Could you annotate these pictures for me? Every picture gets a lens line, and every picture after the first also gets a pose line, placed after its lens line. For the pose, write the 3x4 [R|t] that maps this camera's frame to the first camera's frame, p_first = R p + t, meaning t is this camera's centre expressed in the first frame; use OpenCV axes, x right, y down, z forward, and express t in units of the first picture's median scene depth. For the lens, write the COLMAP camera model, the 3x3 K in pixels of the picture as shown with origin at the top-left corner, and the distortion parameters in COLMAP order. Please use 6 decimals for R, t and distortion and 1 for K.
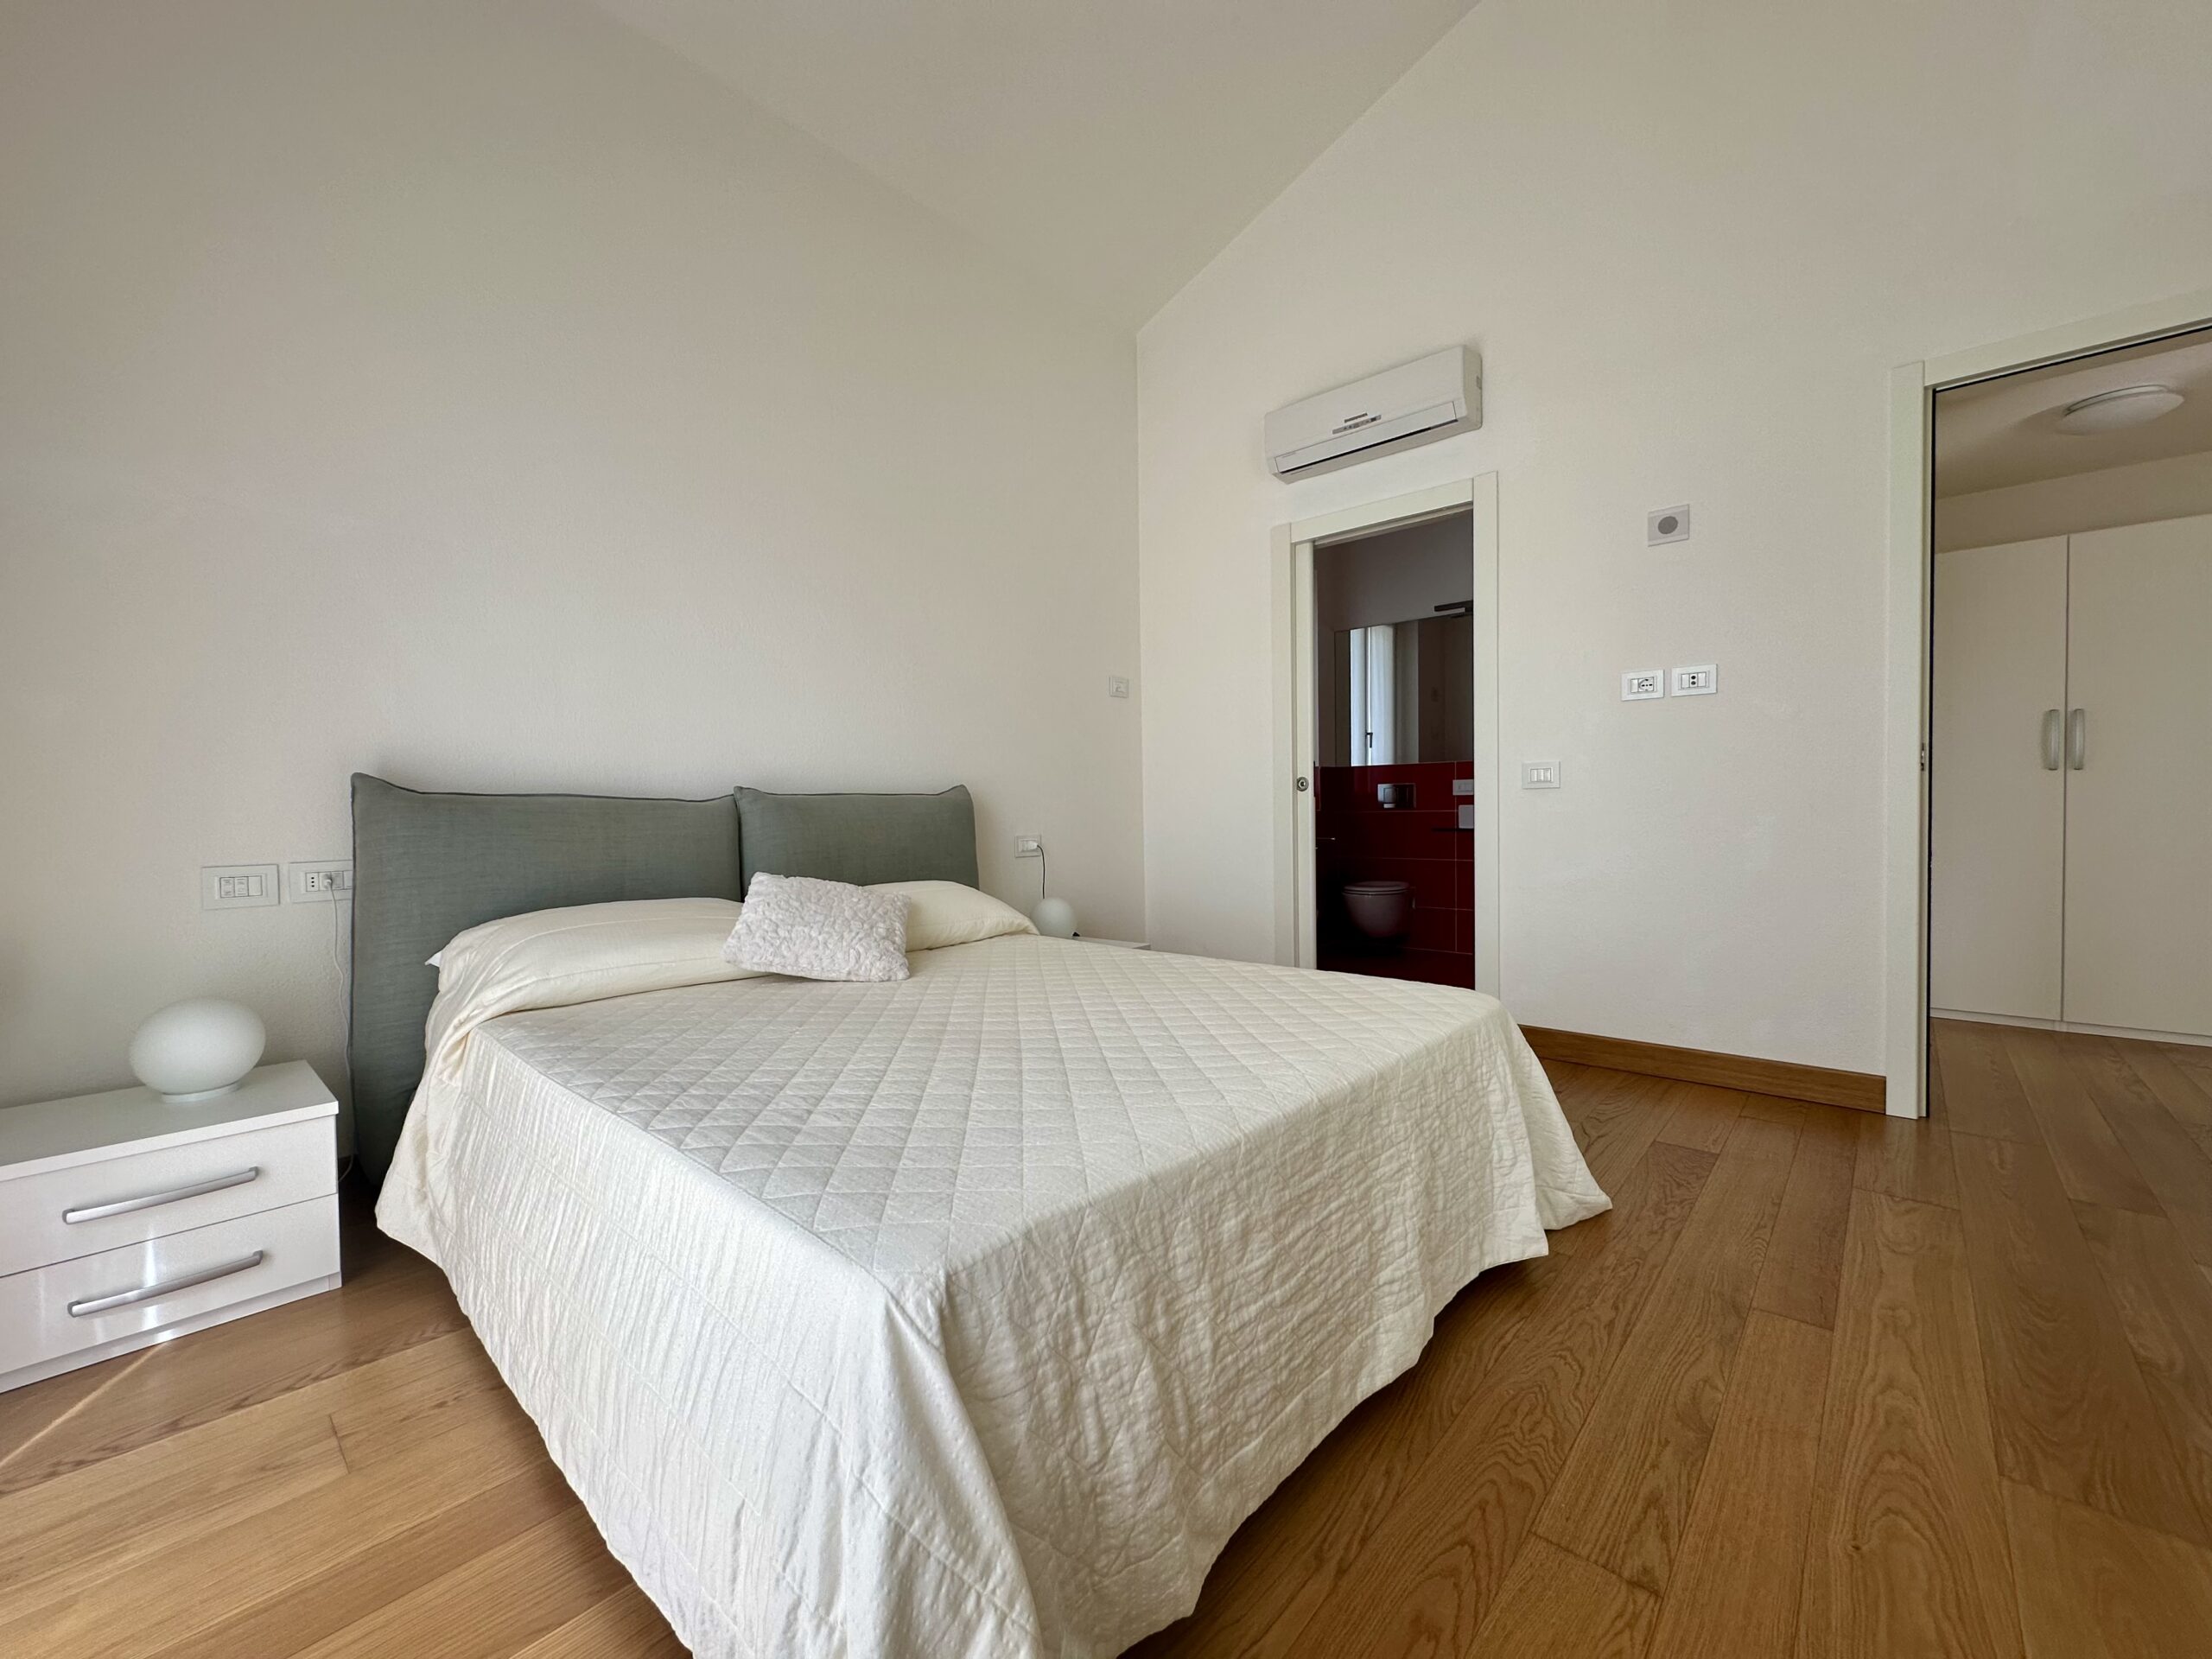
lens RADIAL K [[885.1, 0, 1105.9], [0, 885.1, 831.0], [0, 0, 1]] dist [-0.001768, 0.000238]
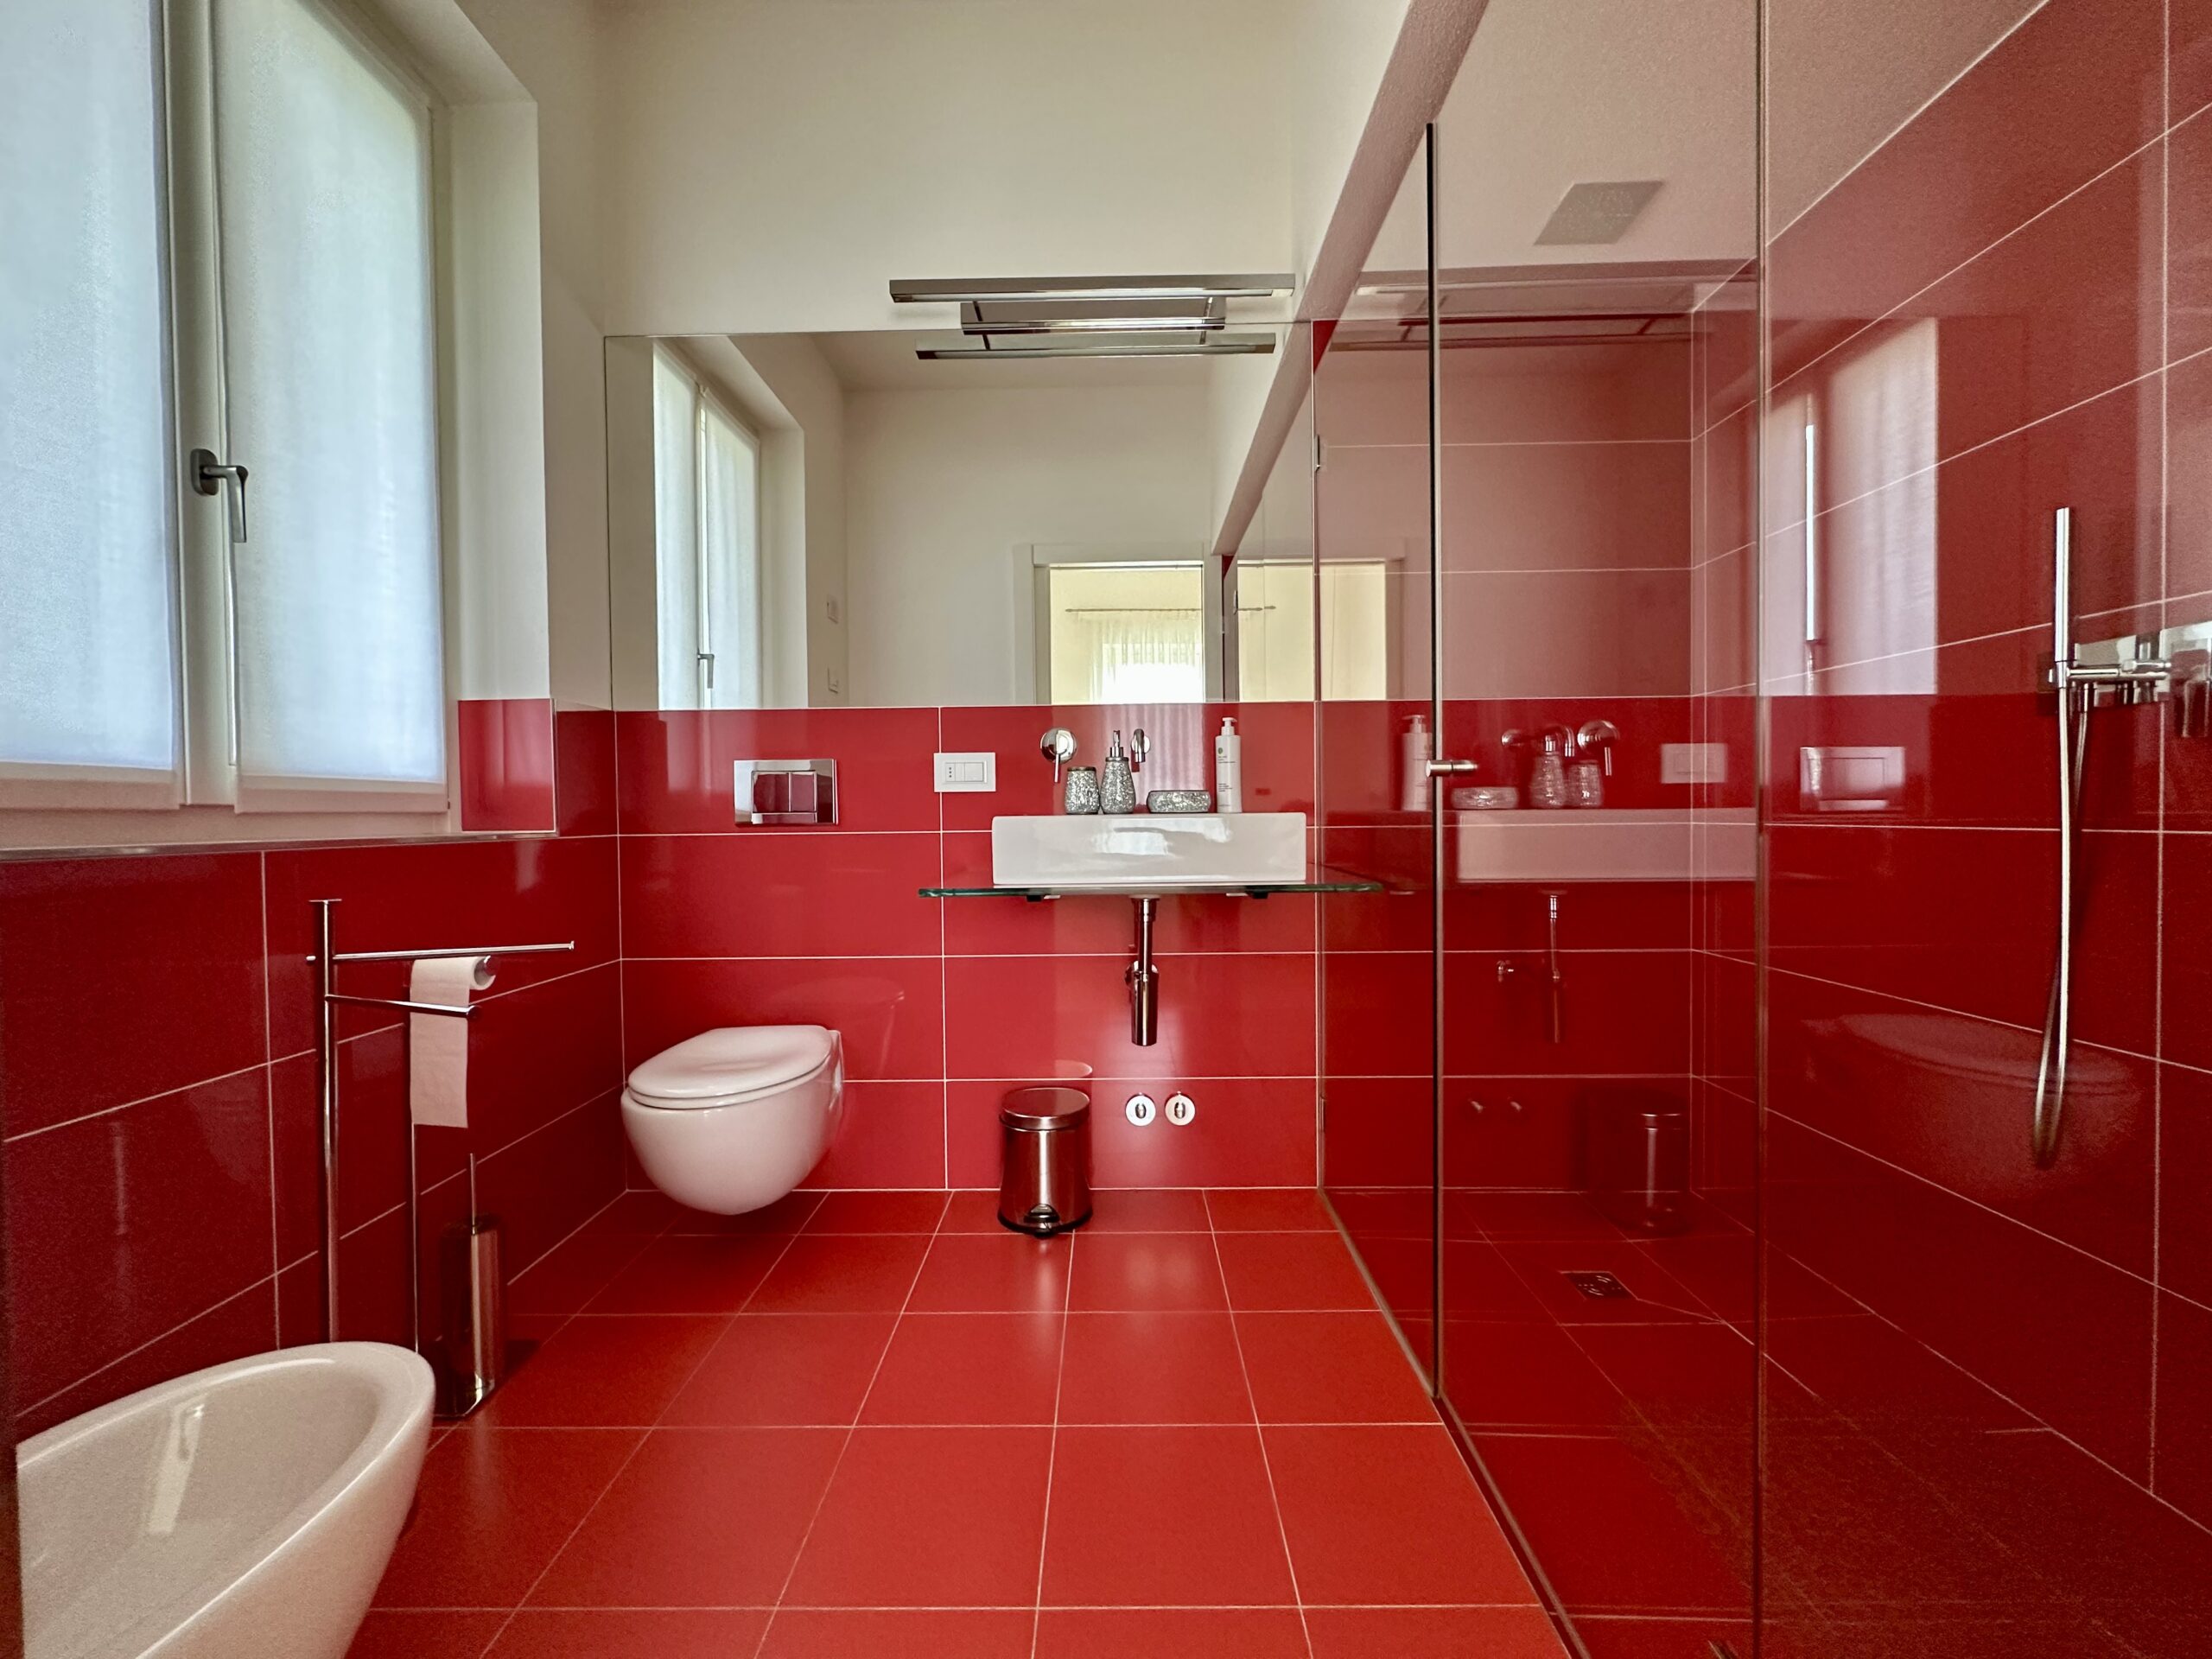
lens RADIAL K [[885.1, 0, 1105.9], [0, 885.1, 831.0], [0, 0, 1]] dist [-0.001768, 0.000238]
pose [[0.749587, -0.001707, 0.661904, 0.172915], [0.010723, 0.999897, -0.009565, -0.016071], [-0.661819, 0.014267, 0.749528, 0.601164]]
